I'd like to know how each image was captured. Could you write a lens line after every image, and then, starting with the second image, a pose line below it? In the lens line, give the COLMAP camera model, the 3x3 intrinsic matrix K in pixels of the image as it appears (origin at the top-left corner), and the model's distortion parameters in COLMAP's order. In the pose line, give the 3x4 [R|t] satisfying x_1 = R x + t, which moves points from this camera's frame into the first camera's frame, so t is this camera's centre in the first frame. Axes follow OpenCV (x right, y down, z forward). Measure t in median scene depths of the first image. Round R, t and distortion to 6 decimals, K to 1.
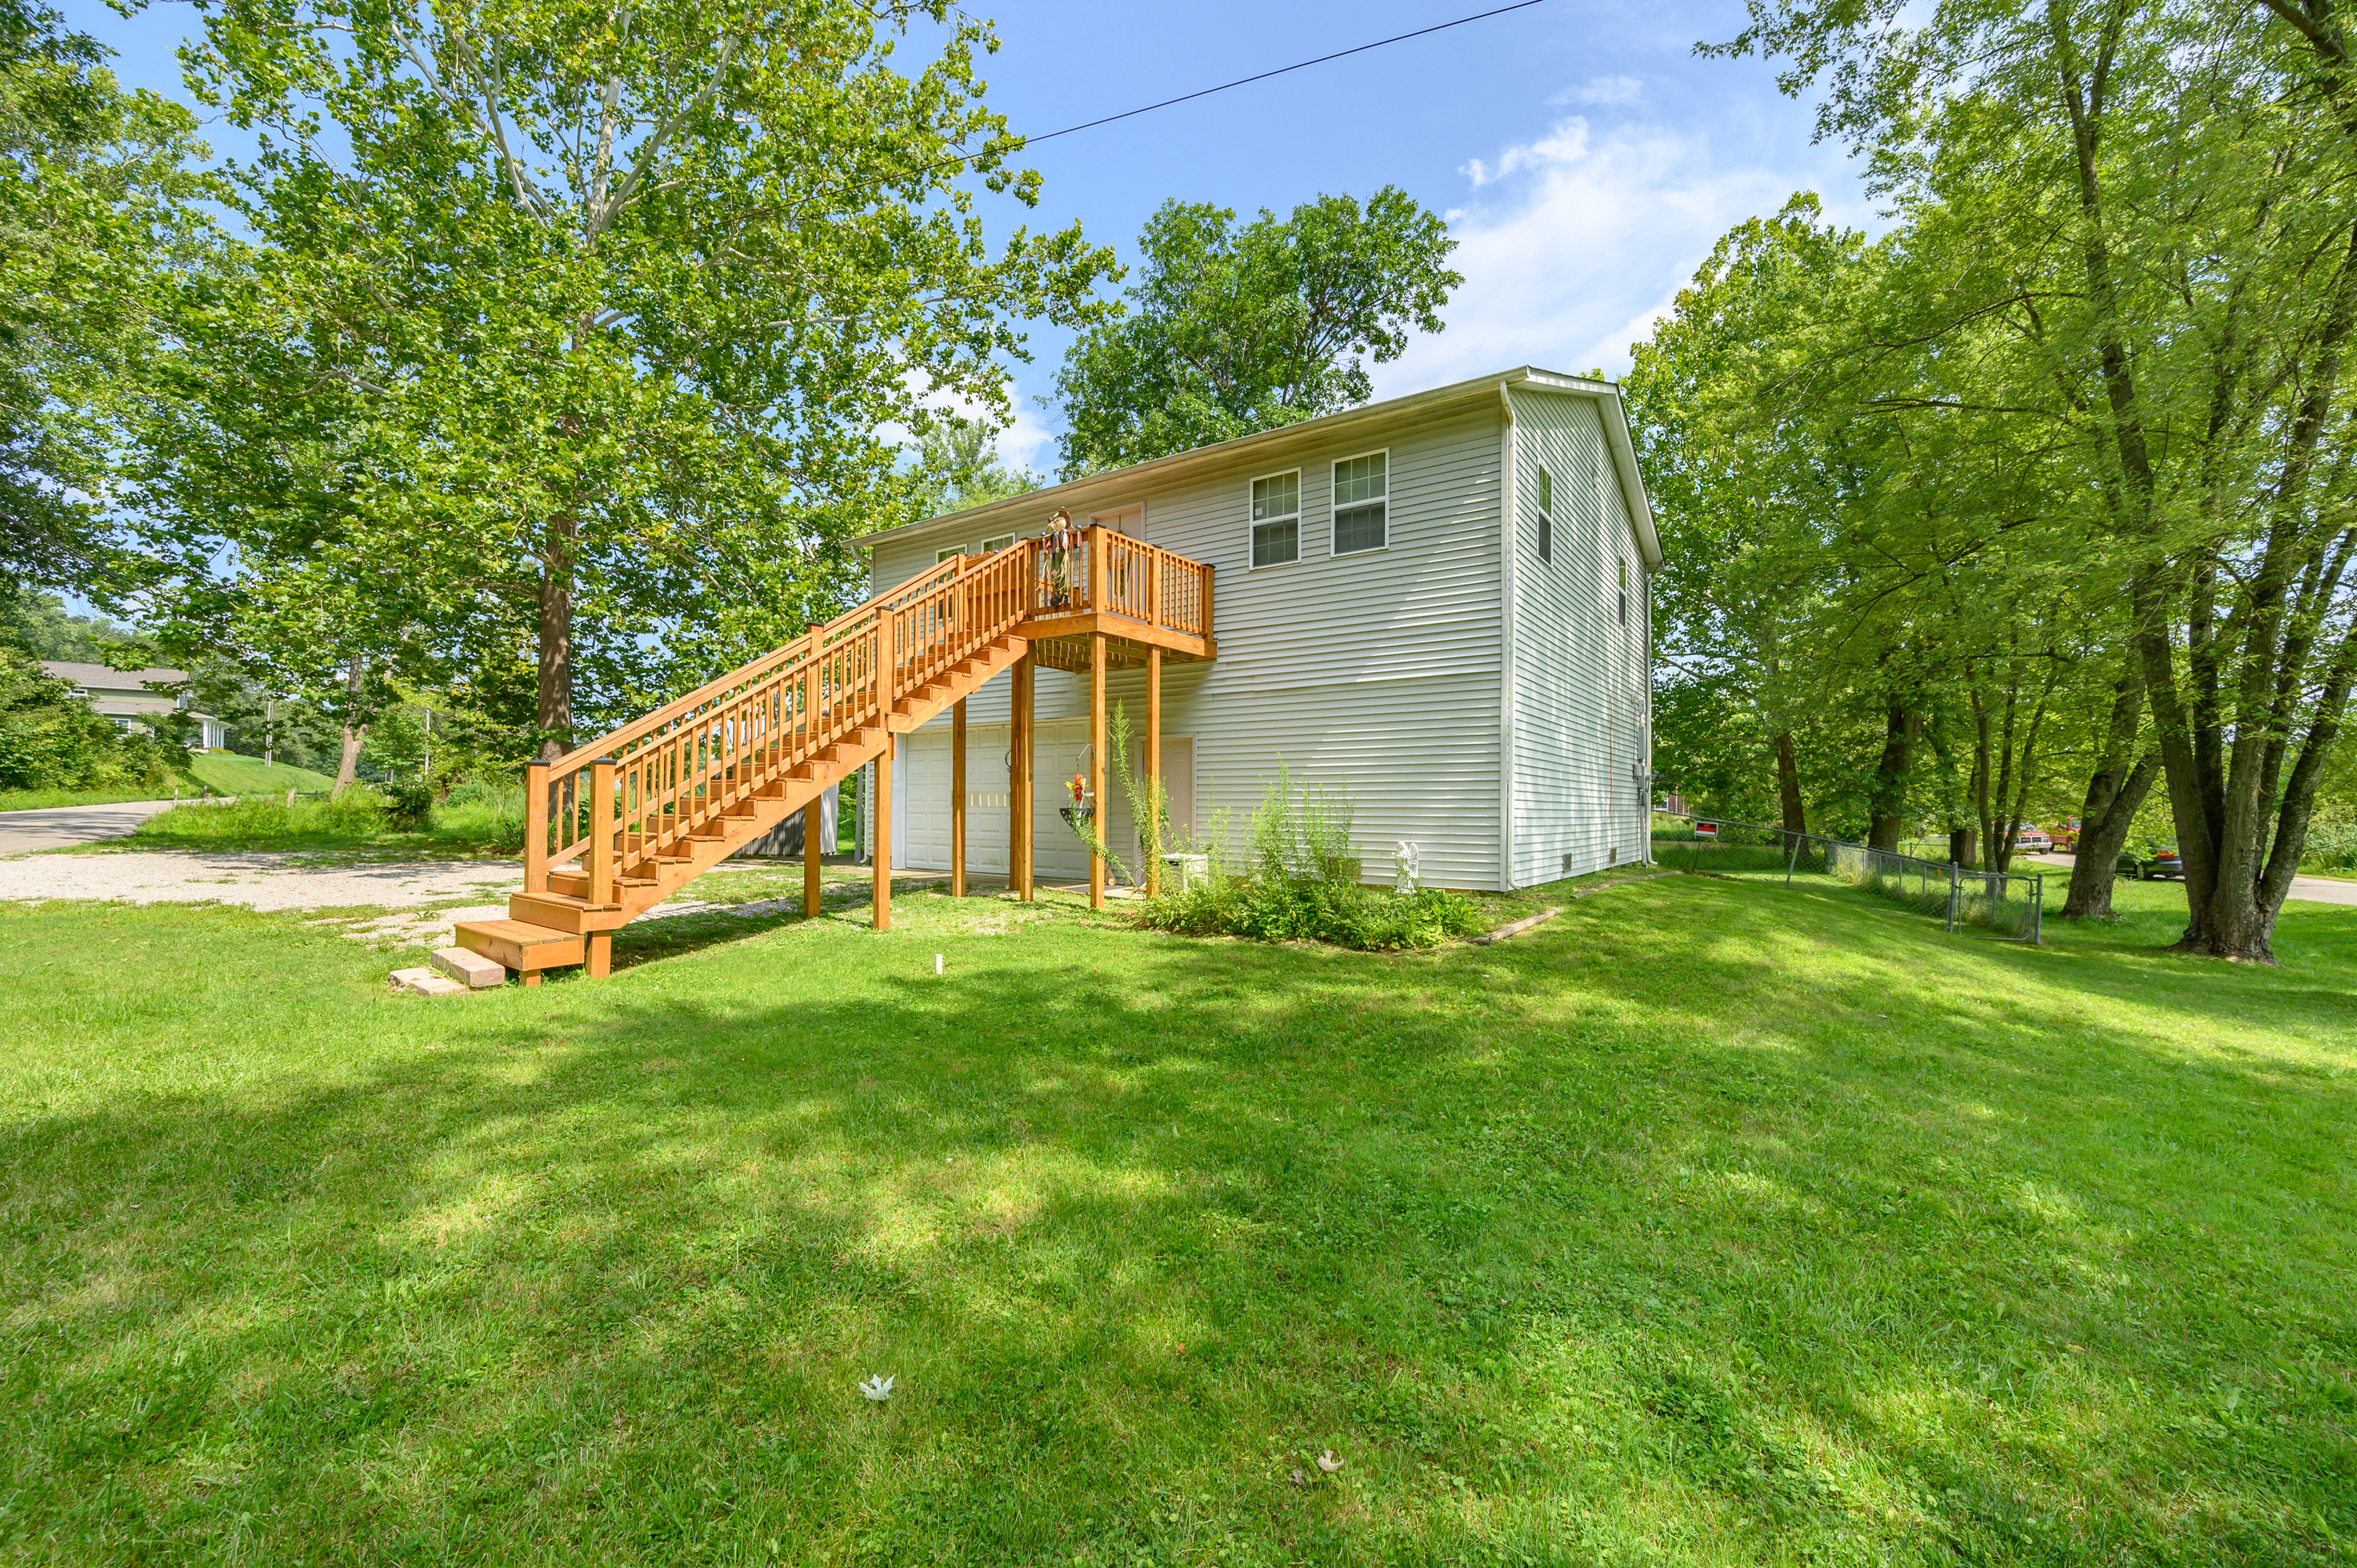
lens RADIAL K [[944.7, 0, 1170.9], [0, 944.7, 782.6], [0, 0, 1]] dist [-0.001156, 0.000292]
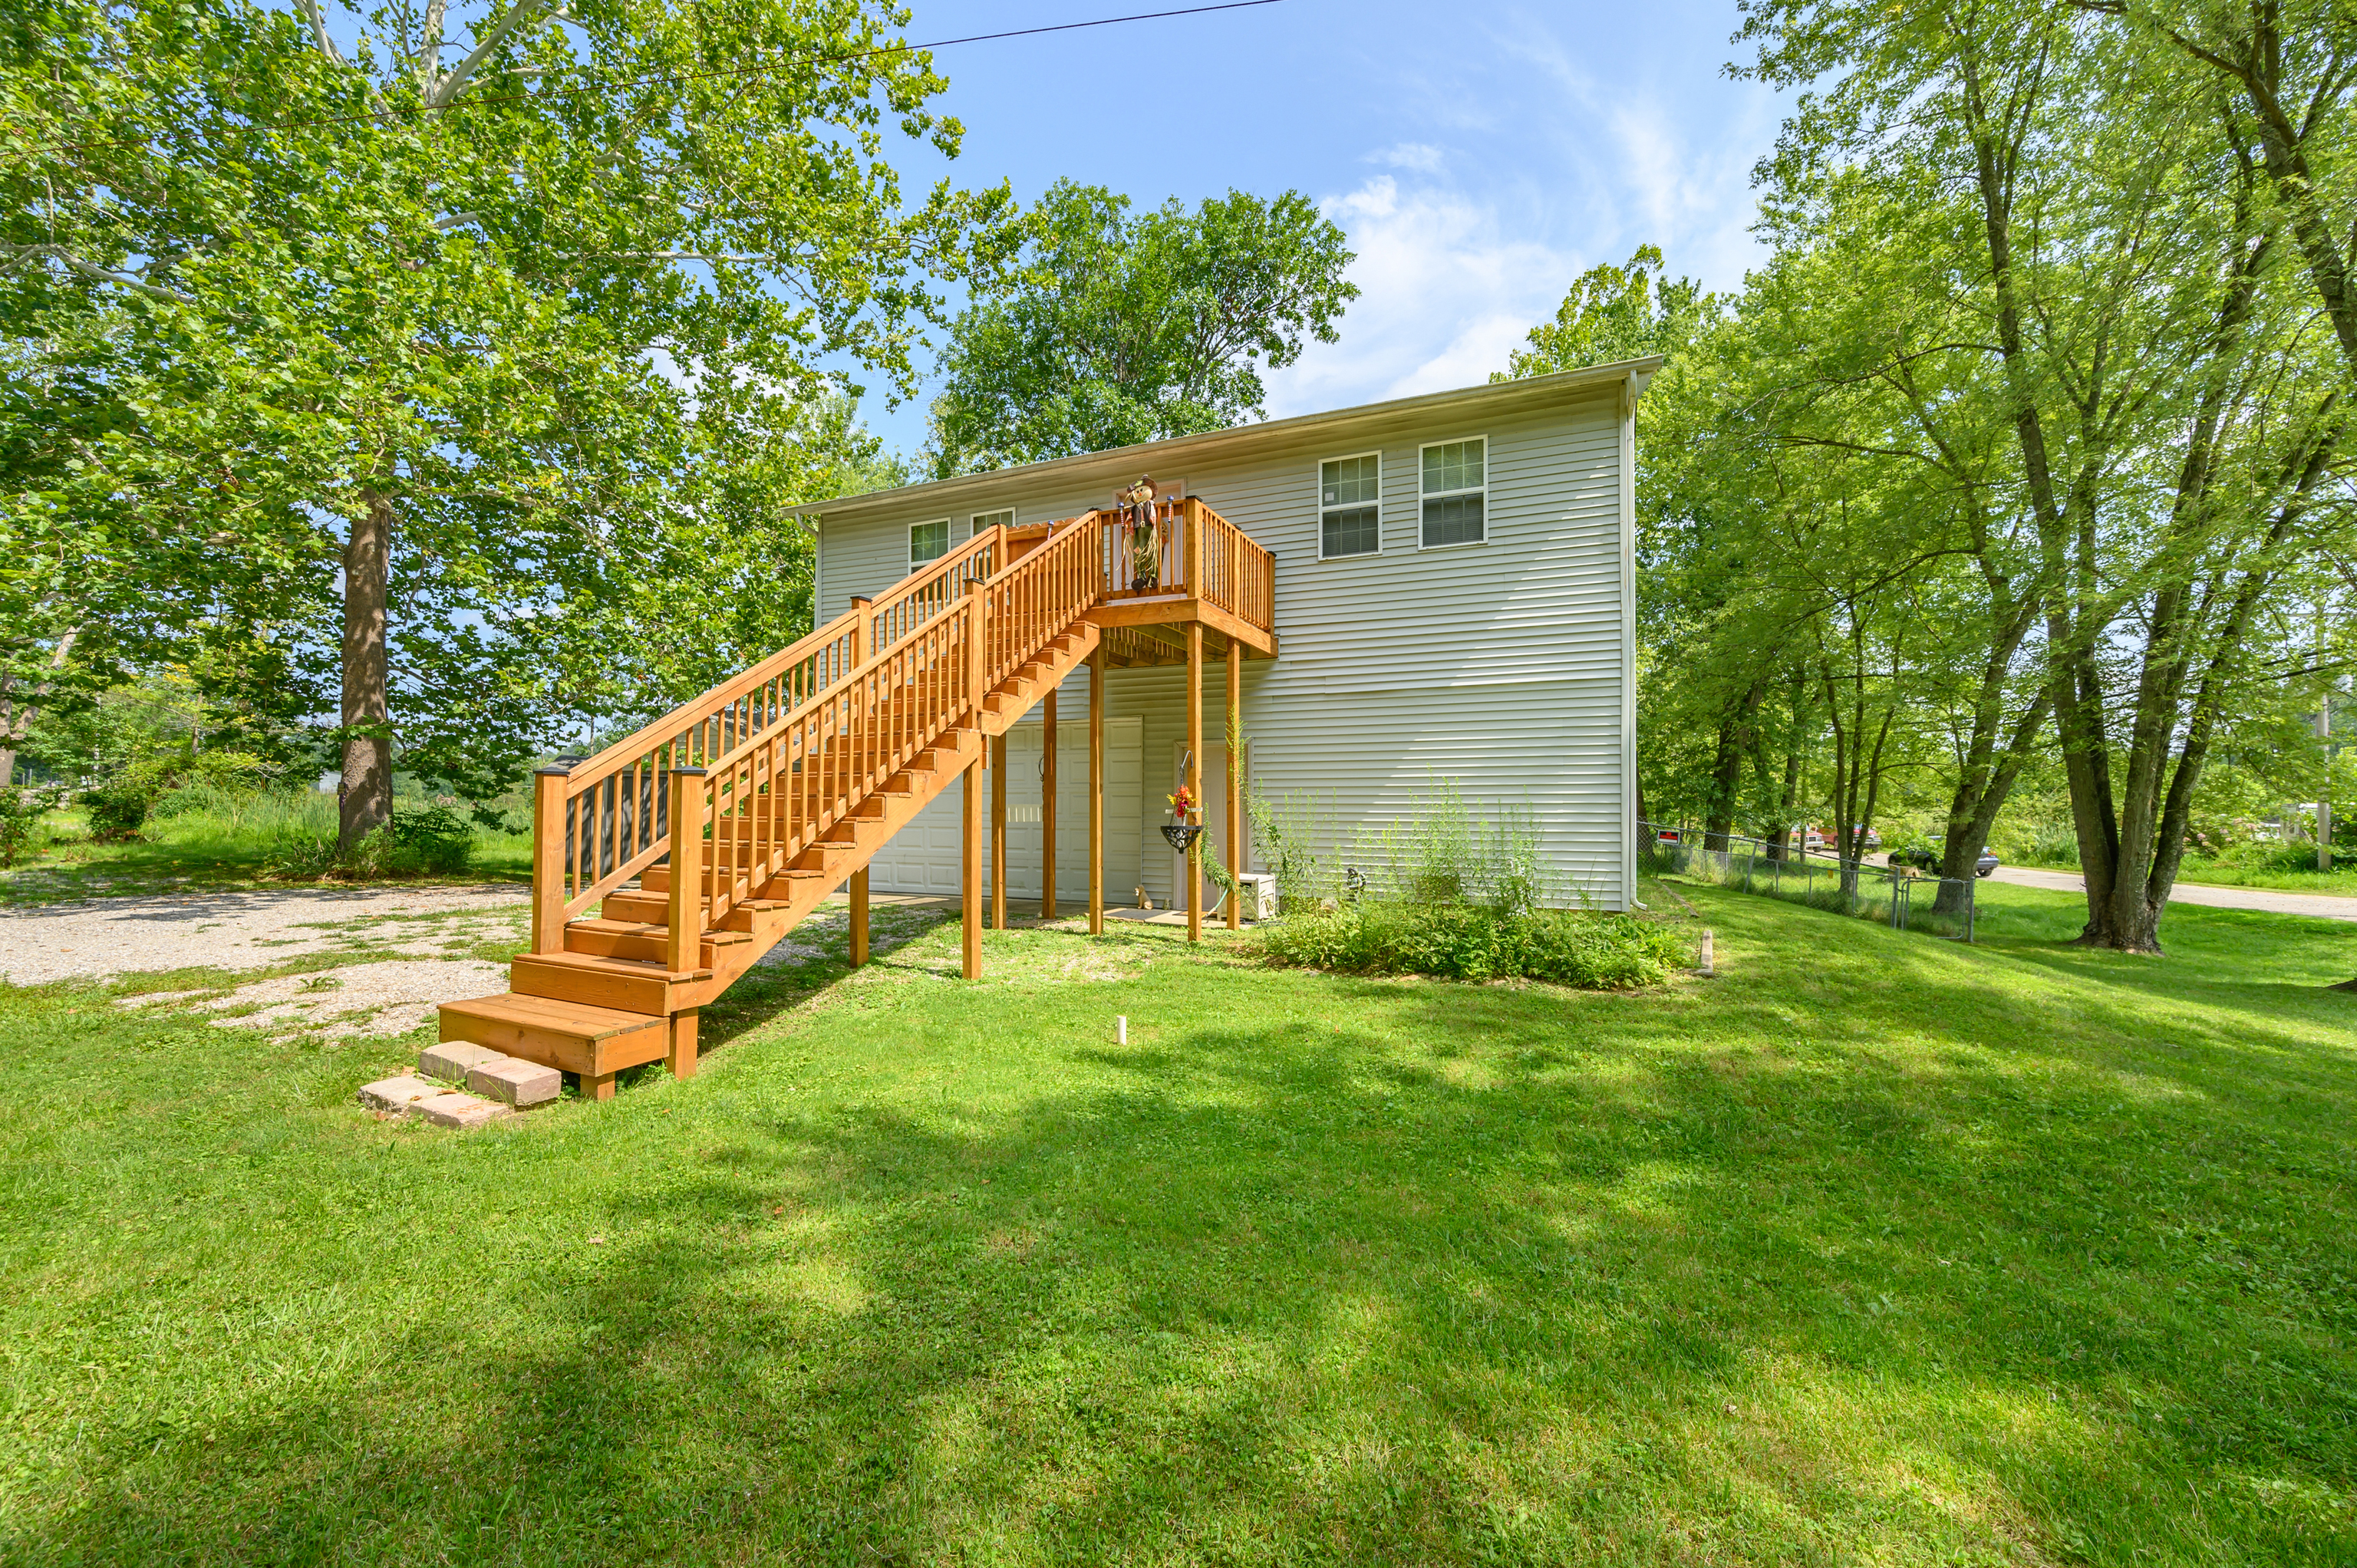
lens RADIAL K [[944.7, 0, 1177.1], [0, 944.7, 781.9], [0, 0, 1]] dist [-0.001156, 0.000292]
pose [[0.981252, 0.002946, 0.192704, -0.196731], [-0.002055, 0.999986, -0.004825, -0.006120], [-0.192716, 0.004339, 0.981245, 0.118540]]
